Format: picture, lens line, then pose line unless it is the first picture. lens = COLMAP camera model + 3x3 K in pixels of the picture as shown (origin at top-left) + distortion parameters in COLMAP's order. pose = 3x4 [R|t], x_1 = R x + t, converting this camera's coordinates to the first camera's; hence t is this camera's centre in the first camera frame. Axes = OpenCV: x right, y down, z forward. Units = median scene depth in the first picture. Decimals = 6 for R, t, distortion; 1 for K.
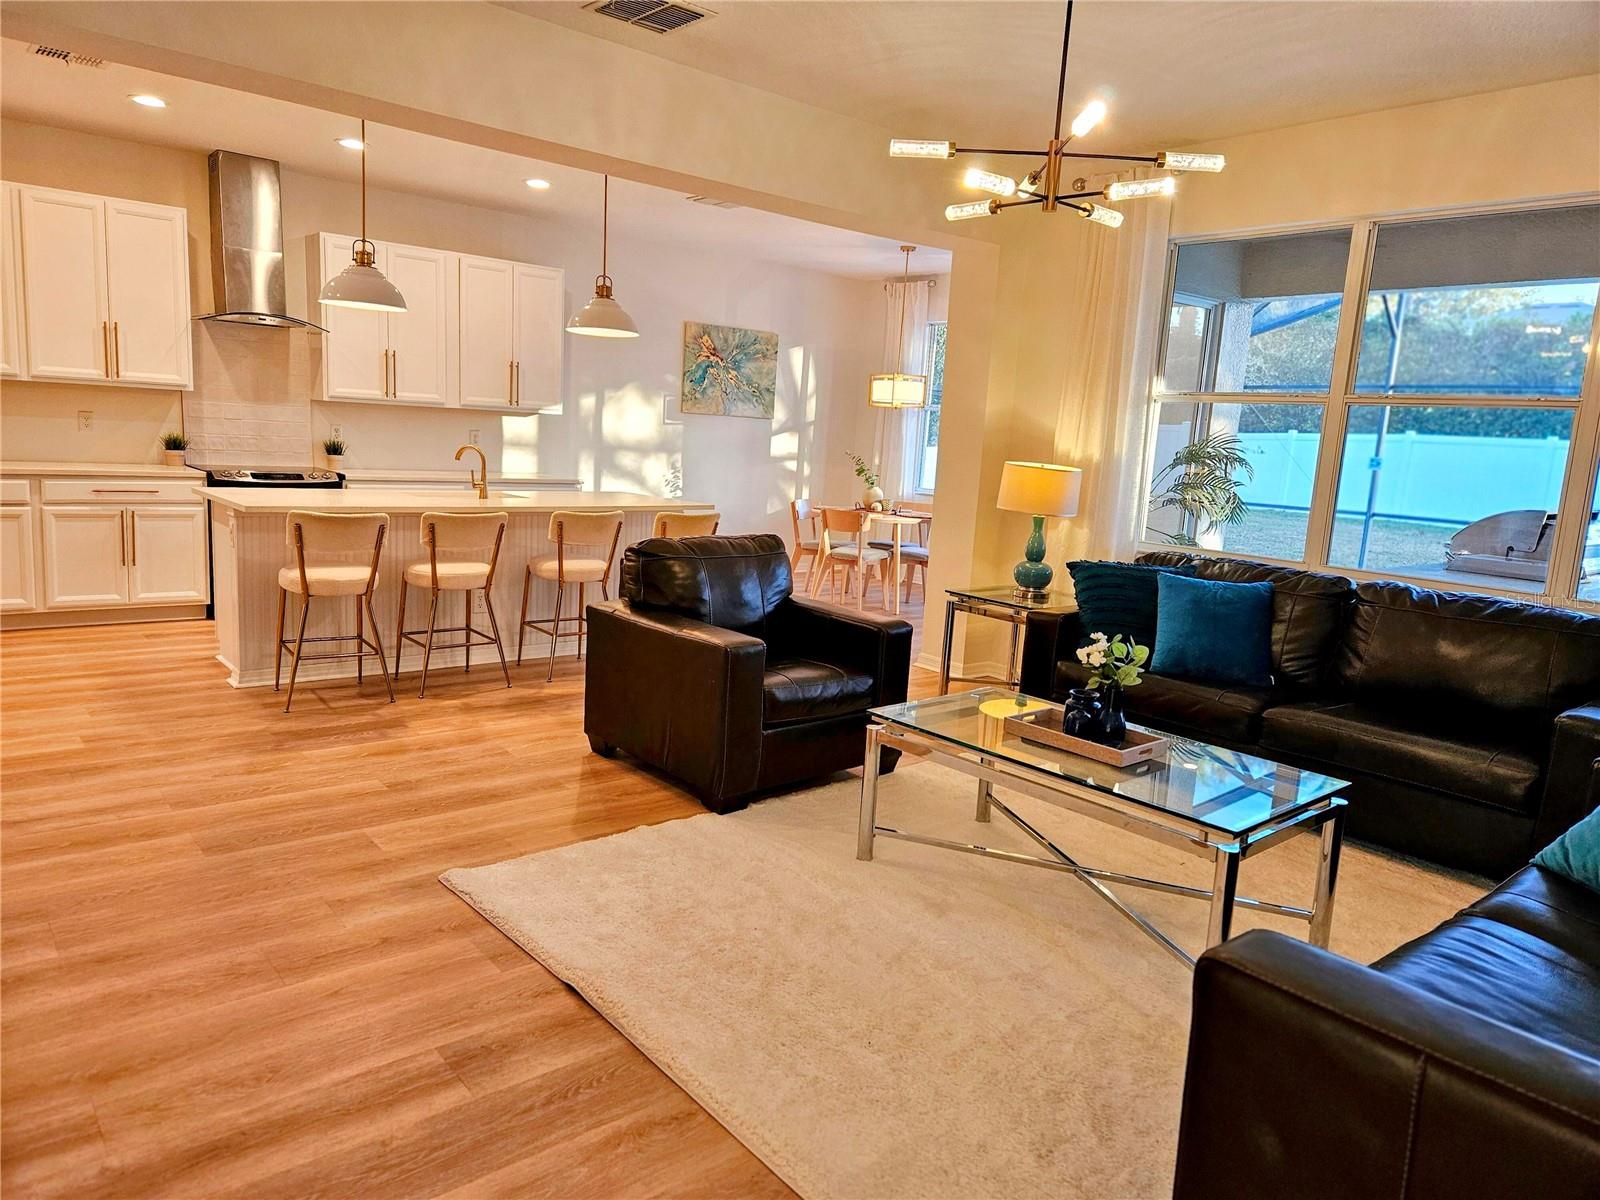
lens RADIAL K [[1064.6, 0, 800.0], [0, 1064.6, 600.5], [0, 0, 1]] dist [0.045503, -0.012860]
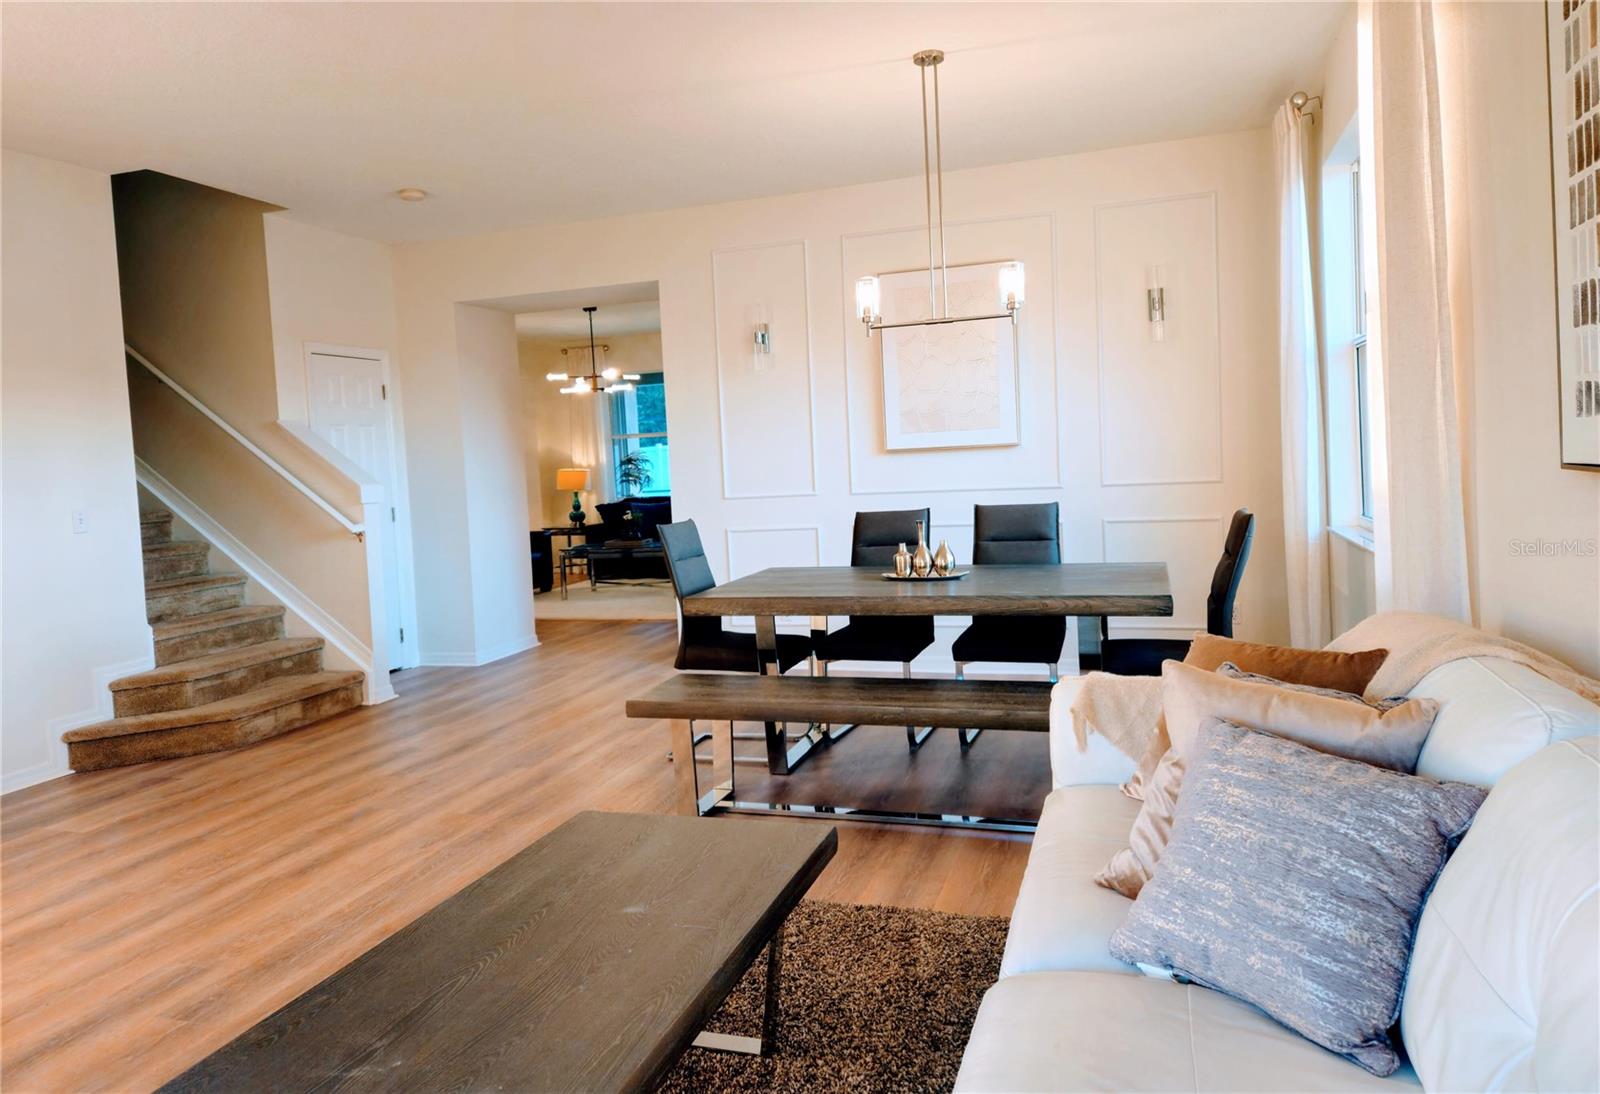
lens RADIAL K [[1109.8, 0, 799.7], [0, 1109.8, 539.7], [0, 0, 1]] dist [0.002311, 0.000526]
pose [[0.842503, -0.130859, 0.522556, -0.779656], [0.172052, 0.984605, -0.030829, 0.223571], [-0.510477, 0.115881, 0.852047, -1.582280]]
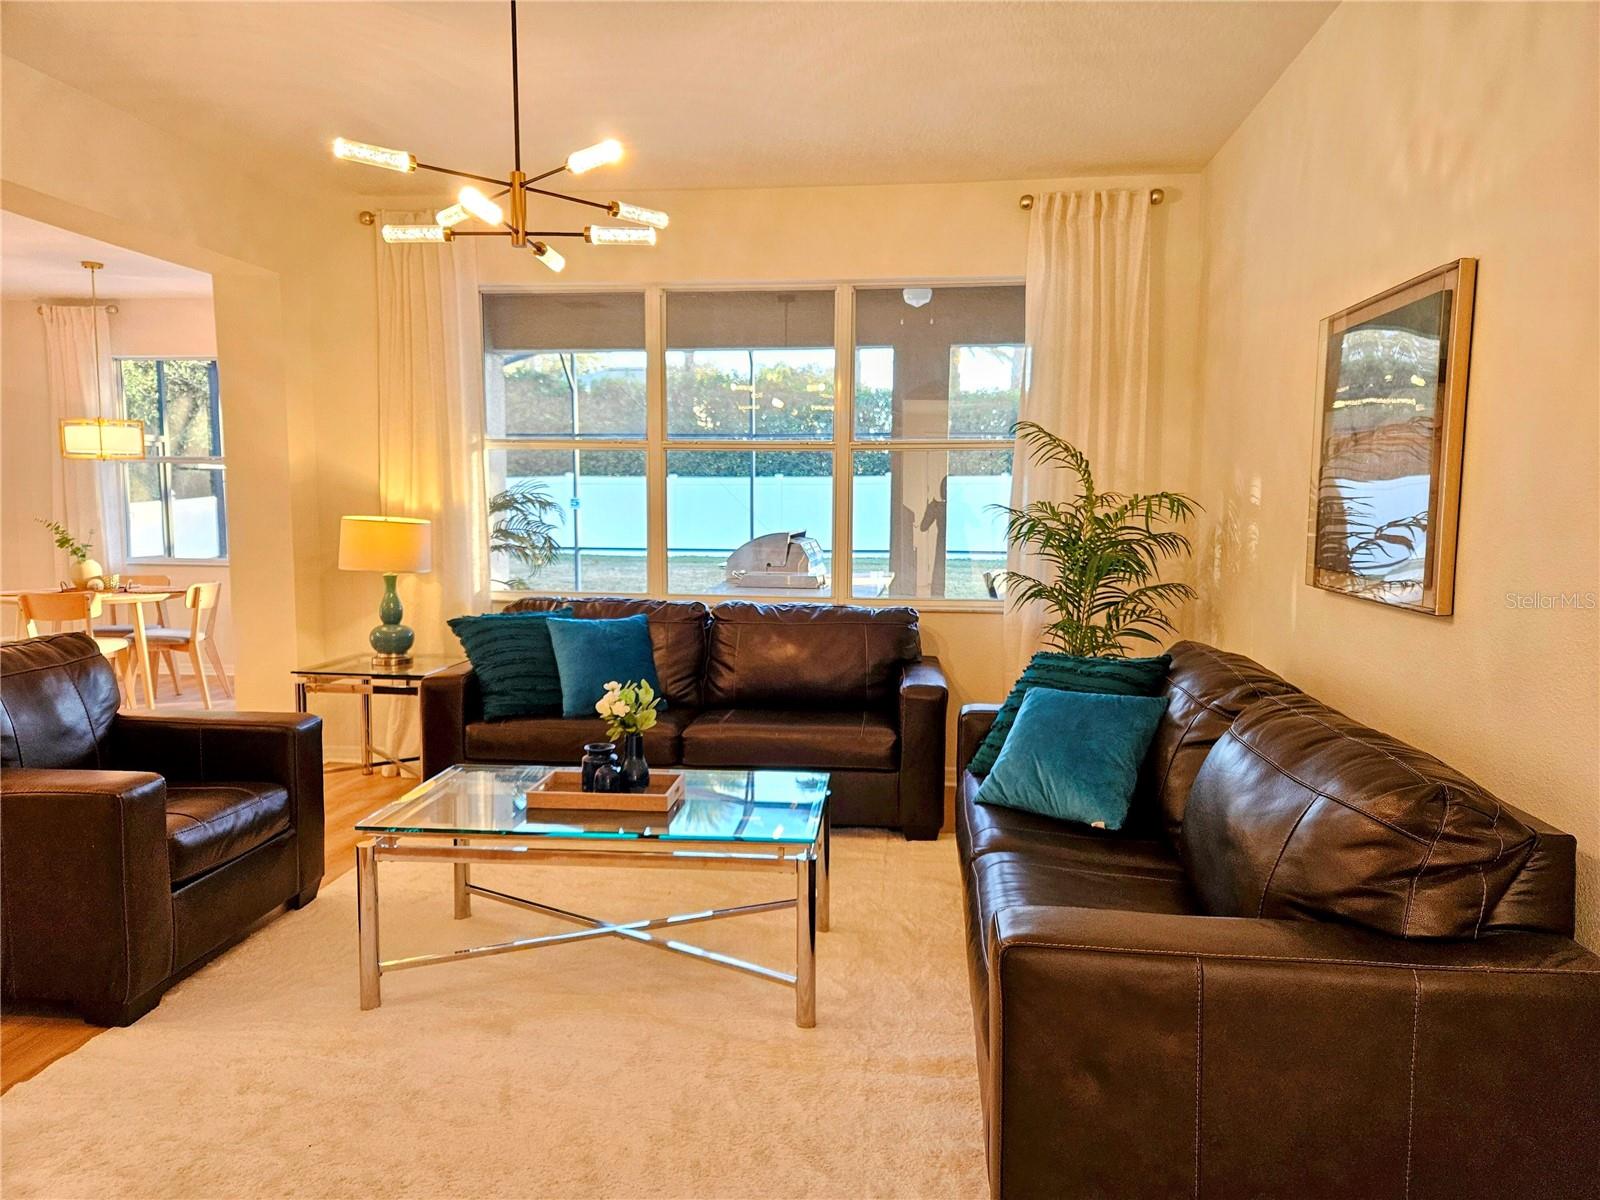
lens RADIAL K [[1064.6, 0, 806.0], [0, 1064.6, 607.5], [0, 0, 1]] dist [0.045503, -0.012860]
pose [[0.728433, -0.119094, 0.674686, -0.163333], [0.144094, 0.989380, 0.019070, -0.020736], [-0.669792, 0.083327, 0.737858, 0.107548]]
